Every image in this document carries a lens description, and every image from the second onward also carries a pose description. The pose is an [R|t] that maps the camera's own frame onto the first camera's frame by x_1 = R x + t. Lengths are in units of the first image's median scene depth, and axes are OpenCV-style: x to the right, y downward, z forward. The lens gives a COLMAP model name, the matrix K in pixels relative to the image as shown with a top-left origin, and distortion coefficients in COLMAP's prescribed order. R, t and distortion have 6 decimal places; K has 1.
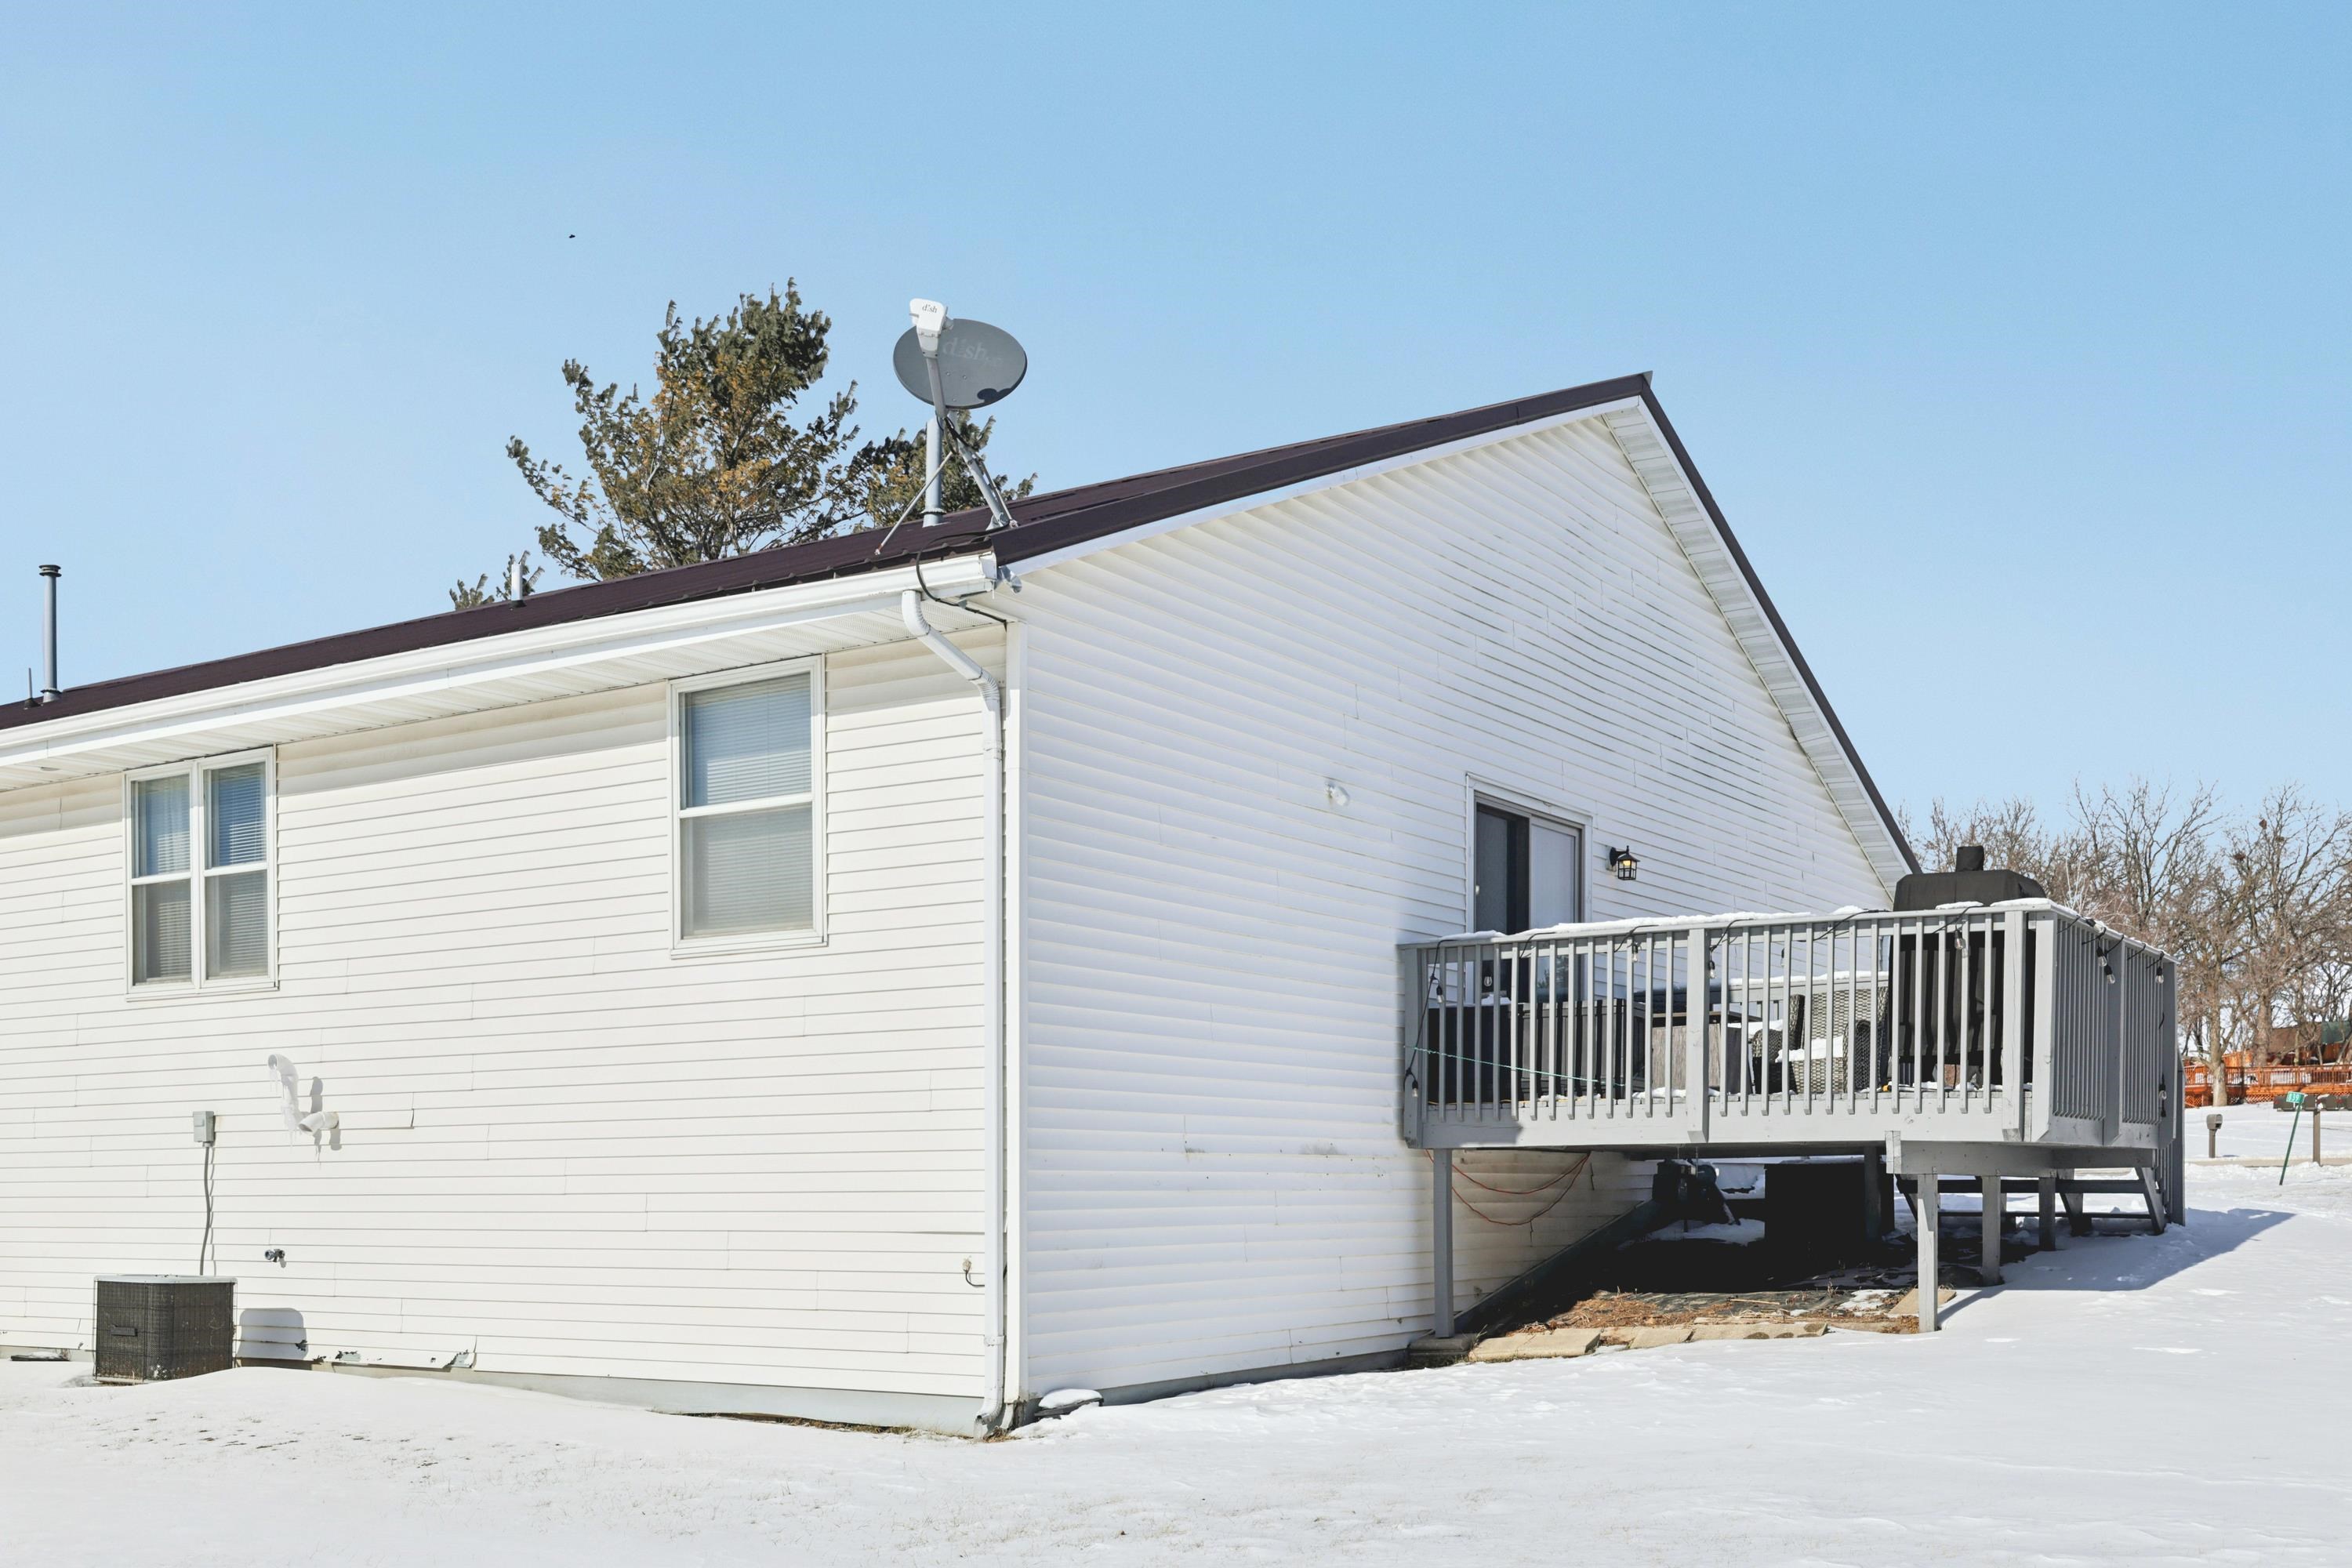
lens RADIAL K [[2393.7, 0, 1180.7], [0, 2393.7, 1214.5], [0, 0, 1]] dist [0.004345, 0.007888]
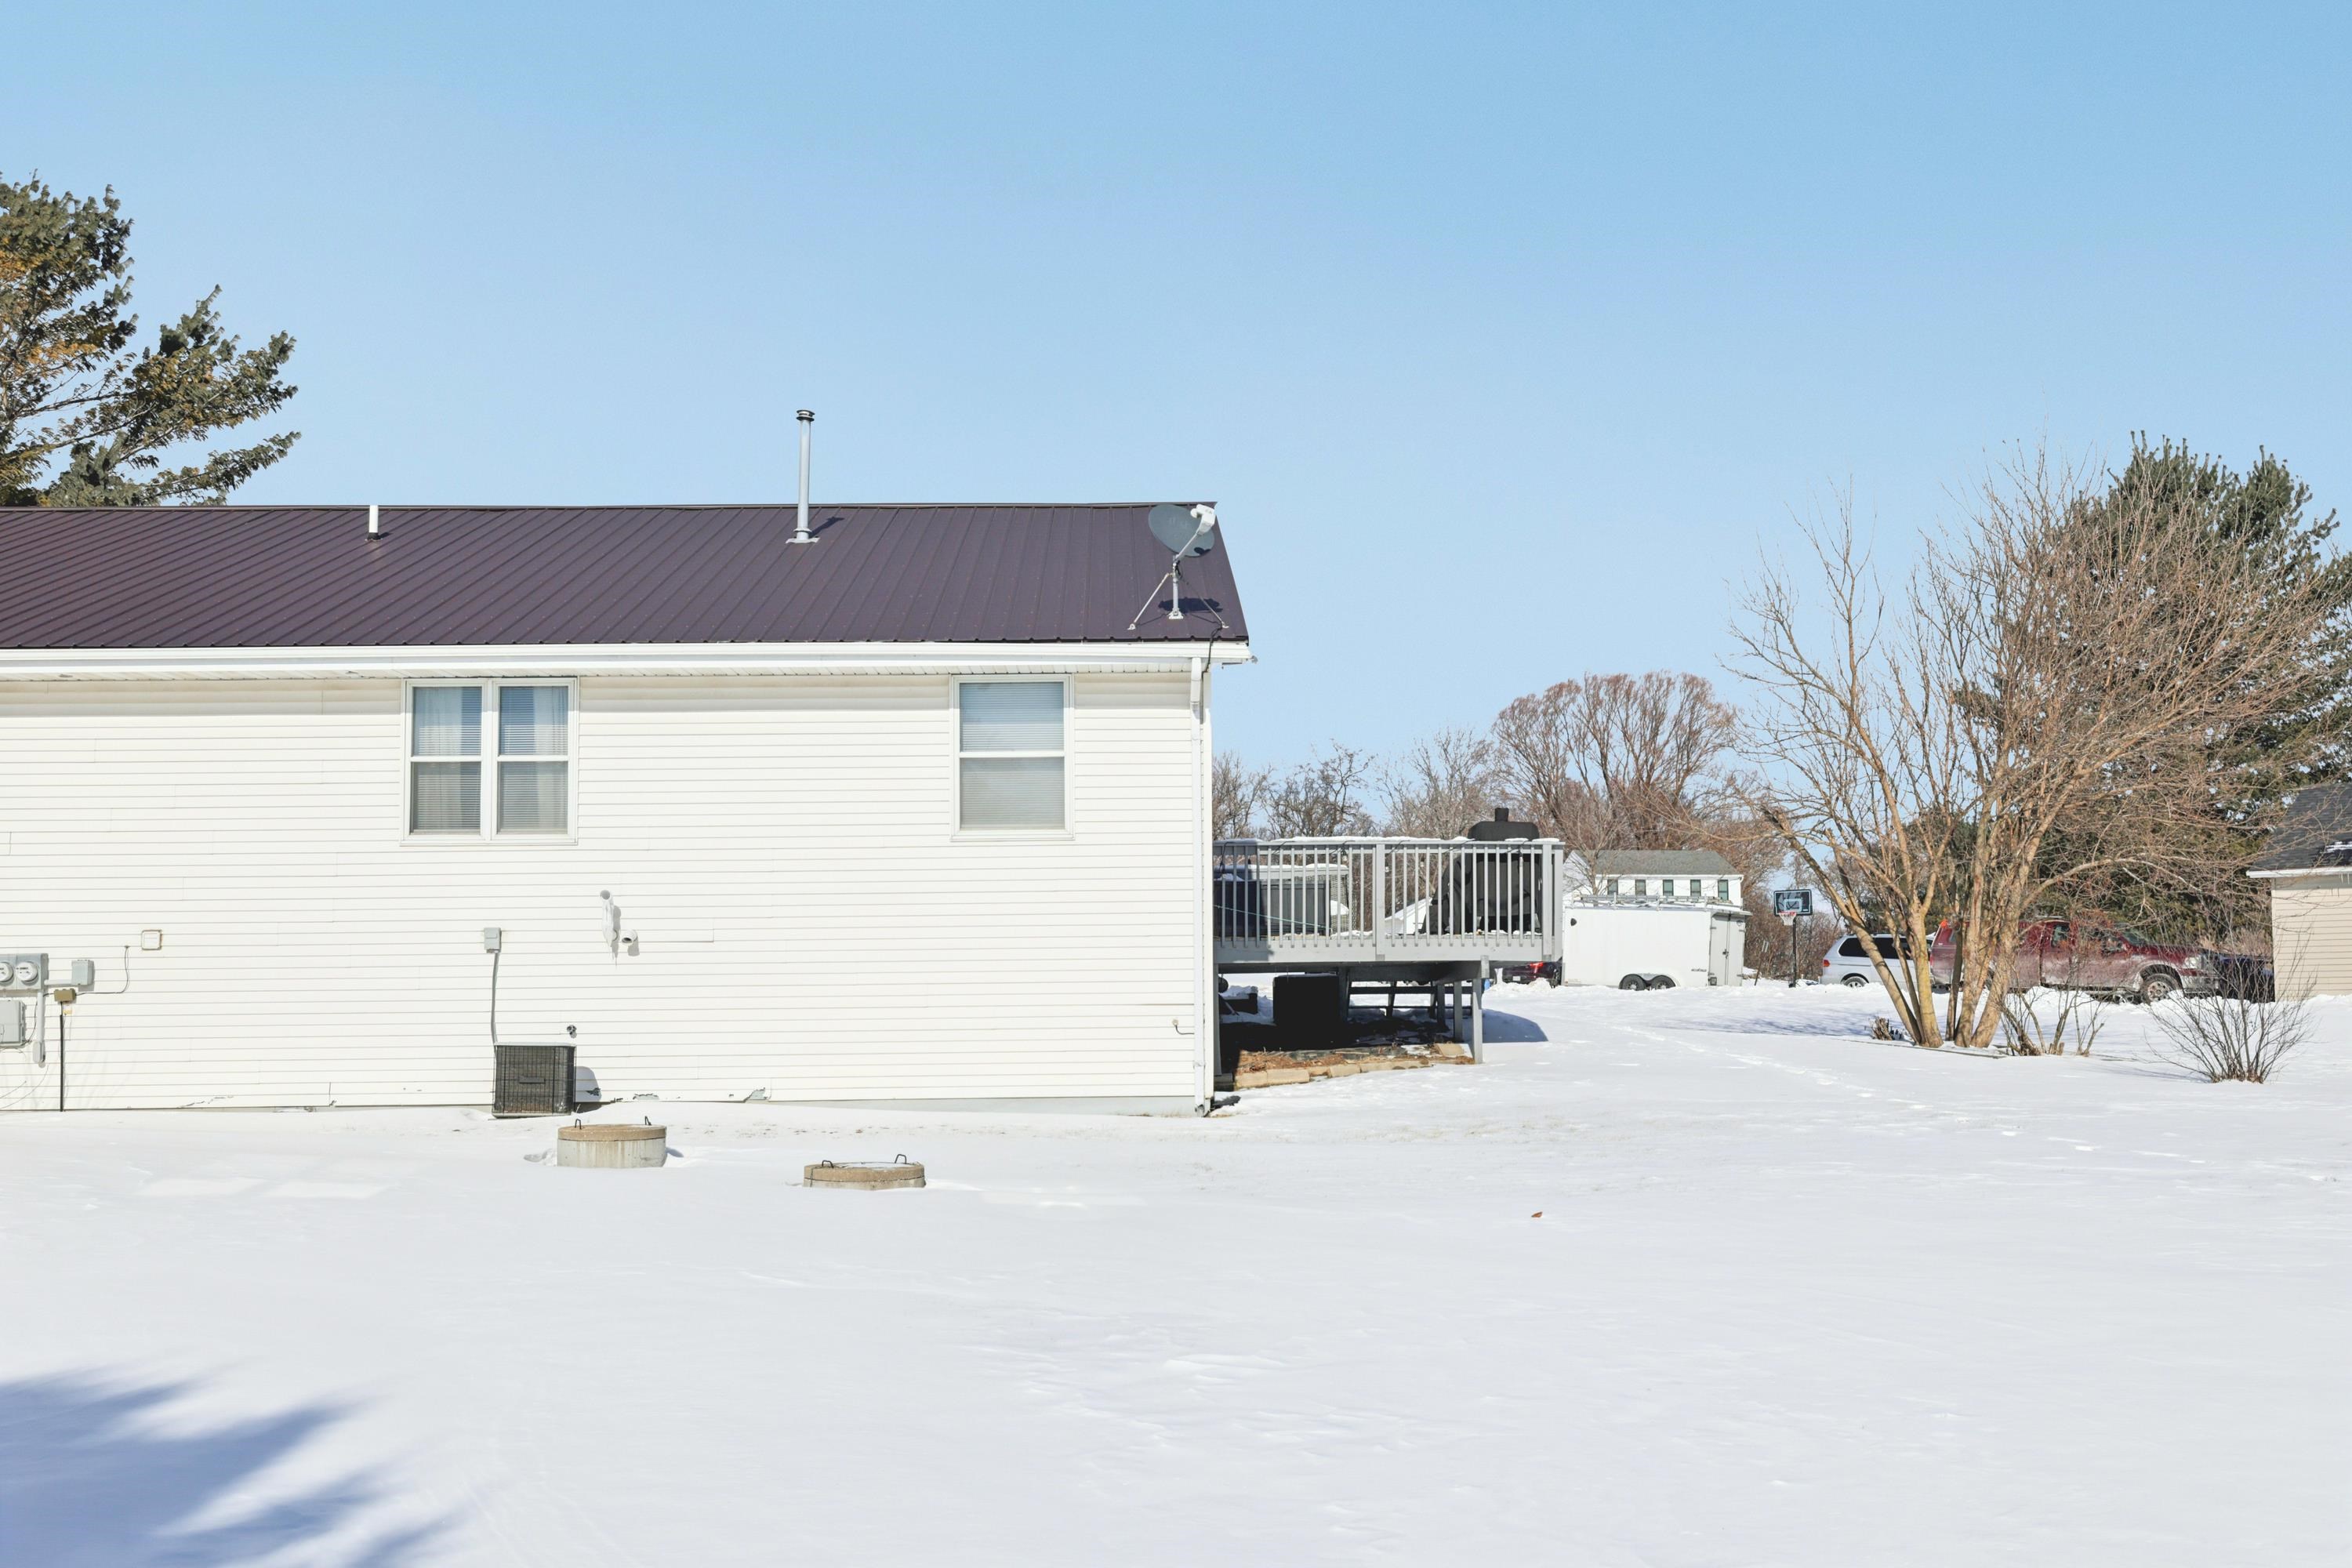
lens RADIAL K [[2379.0, 0, 1176.0], [0, 2379.0, 784.0], [0, 0, 1]] dist [-0.008522, -0.003631]
pose [[0.819155, 0.053926, 0.571032, -0.903858], [0.012051, 0.993733, -0.111131, 0.033764], [-0.573446, 0.097915, 0.813371, -0.375136]]
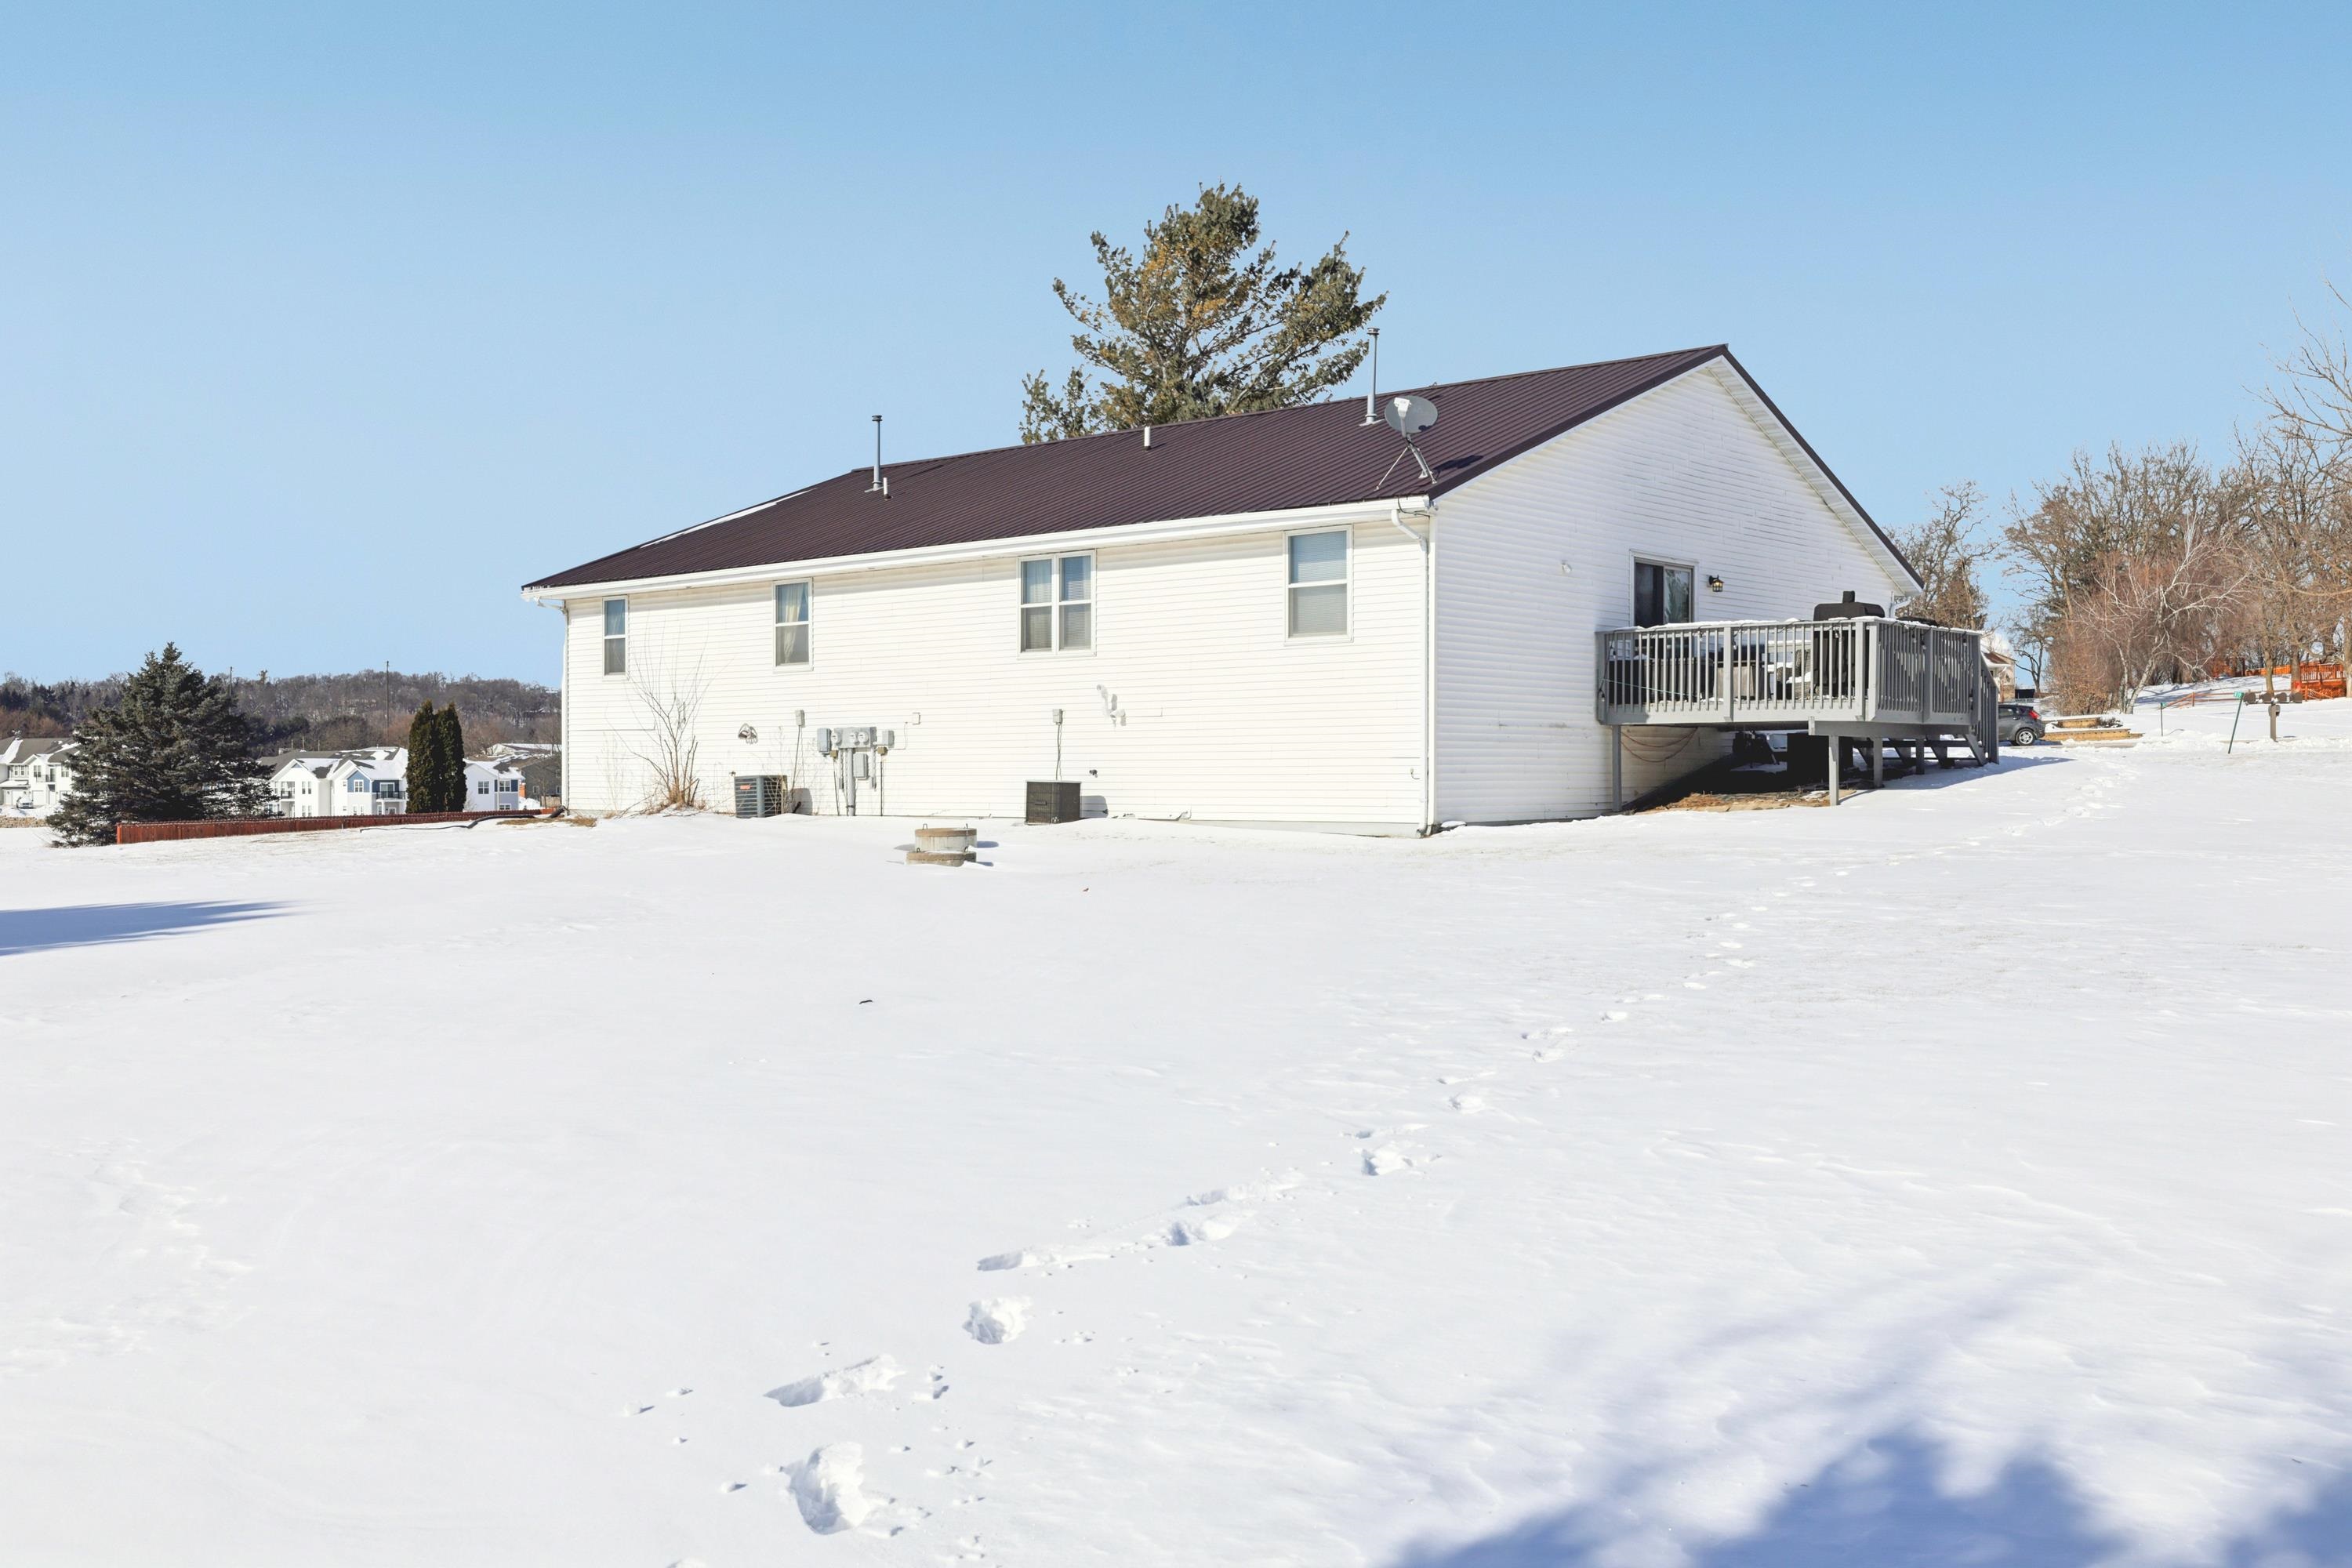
lens RADIAL K [[2141.4, 0, 1176.0], [0, 2141.4, 784.0], [0, 0, 1]] dist [0.008680, -0.002681]
pose [[0.990960, 0.003176, -0.134119, -0.027059], [-0.003773, 0.999984, -0.004196, 0.037029], [0.134104, 0.004664, 0.990956, -1.015531]]
